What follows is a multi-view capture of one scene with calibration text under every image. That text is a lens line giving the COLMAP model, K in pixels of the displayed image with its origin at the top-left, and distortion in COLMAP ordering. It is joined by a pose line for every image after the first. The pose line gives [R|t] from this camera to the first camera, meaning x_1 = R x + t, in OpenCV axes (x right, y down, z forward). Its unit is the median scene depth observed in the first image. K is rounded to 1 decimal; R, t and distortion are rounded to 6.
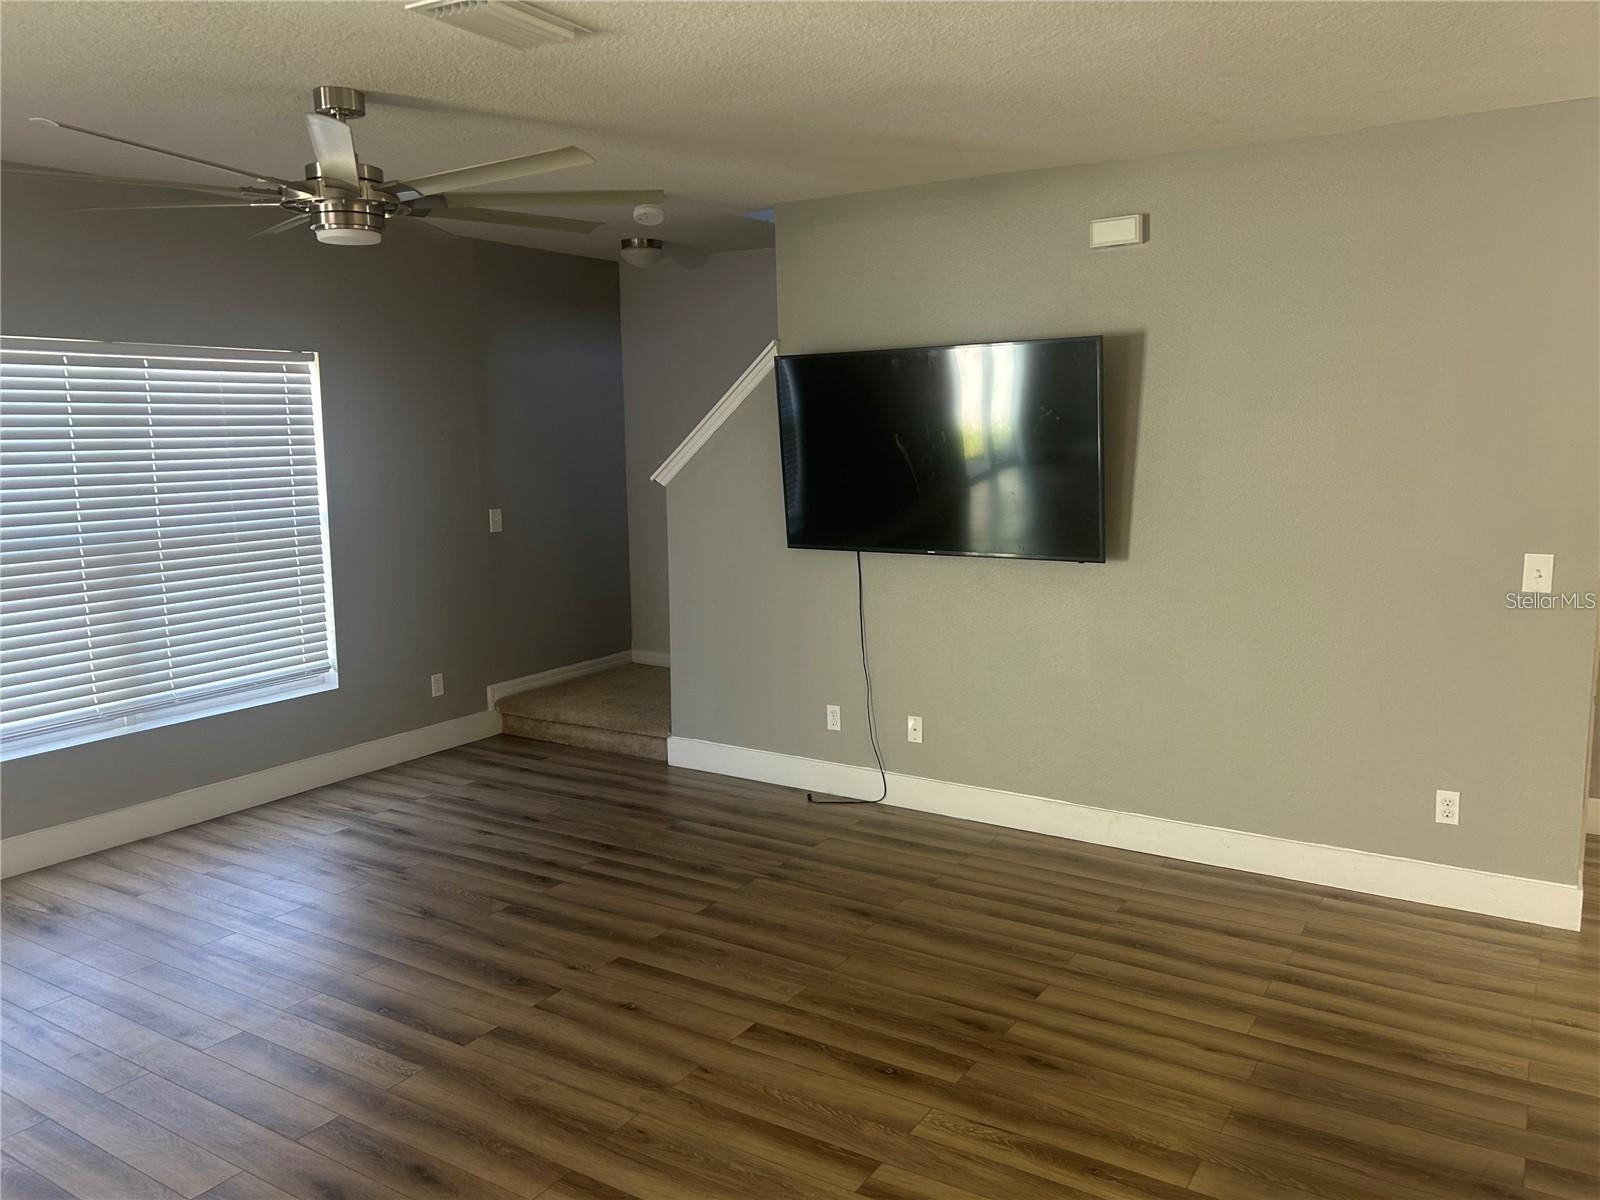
lens RADIAL K [[1206.5, 0, 801.7], [0, 1206.5, 595.5], [0, 0, 1]] dist [0.039923, -0.014193]
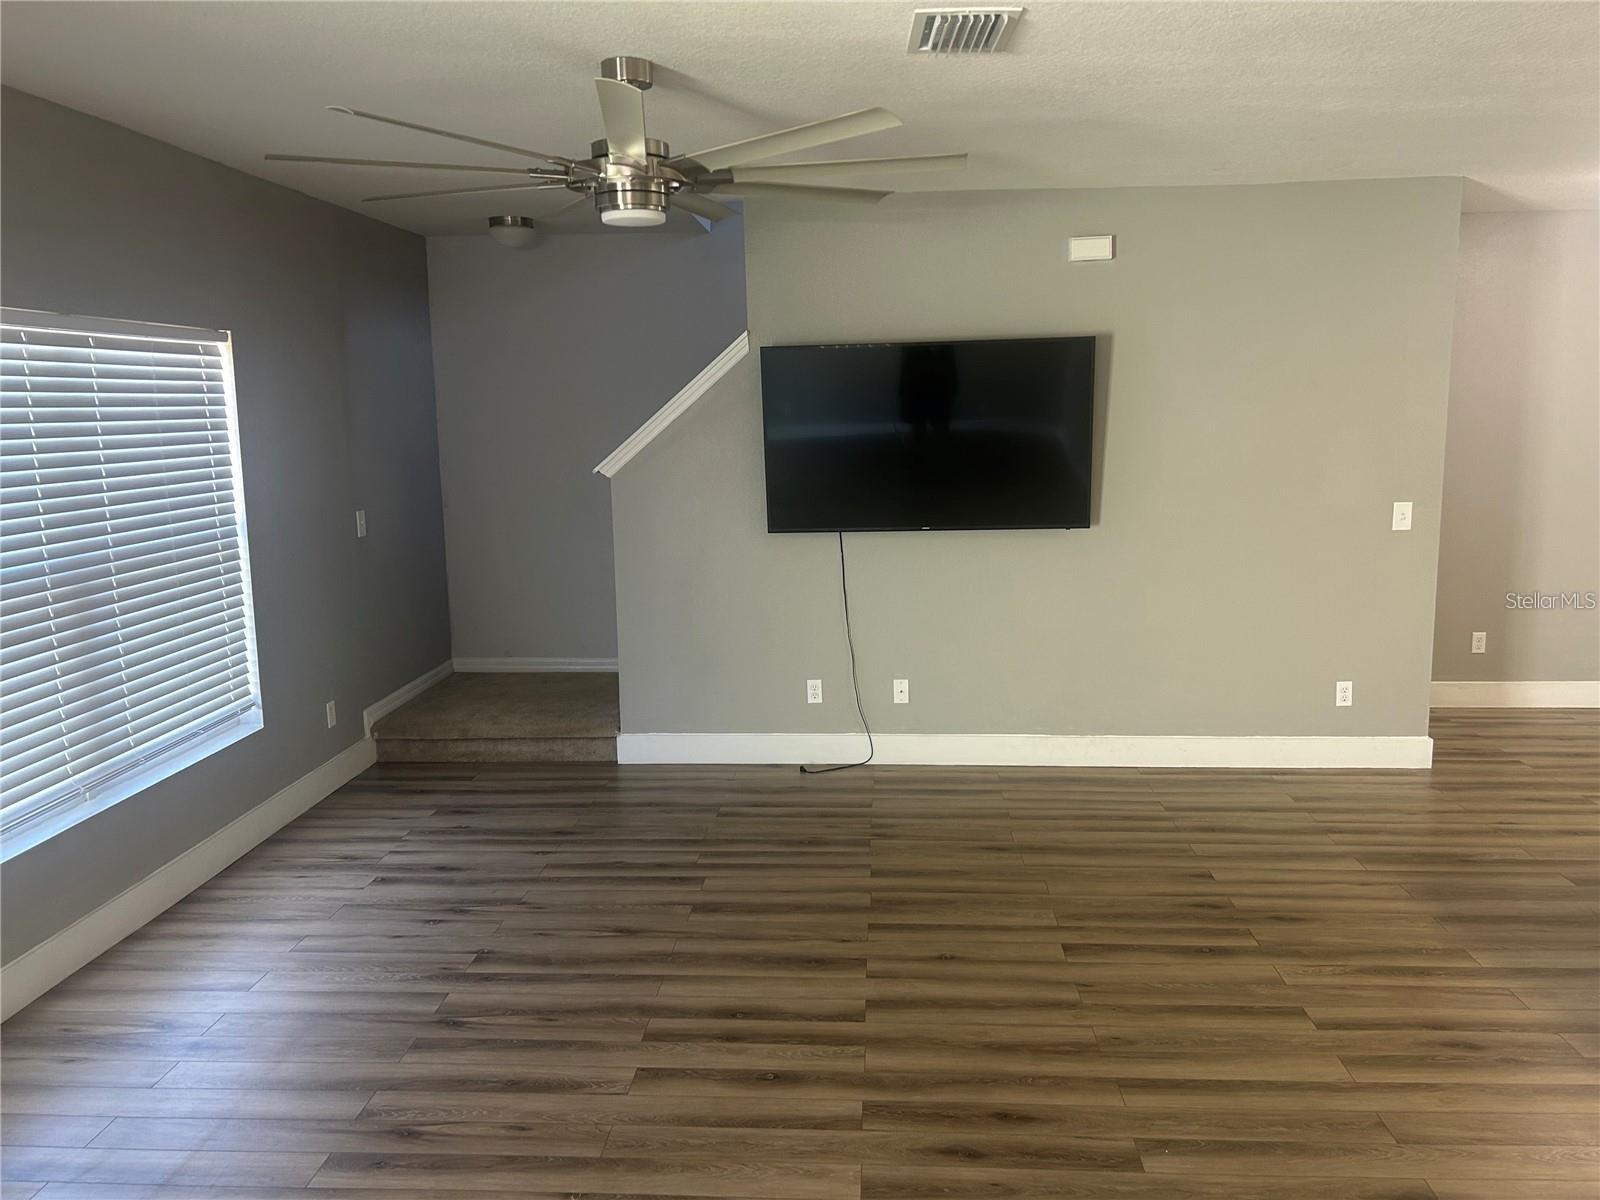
lens RADIAL K [[1206.5, 0, 810.2], [0, 1206.5, 601.2], [0, 0, 1]] dist [0.039923, -0.014193]
pose [[0.877164, -0.080640, 0.473372, -0.556878], [0.073843, 0.996725, 0.032961, -0.014911], [-0.474480, 0.006043, 0.880246, 0.084892]]
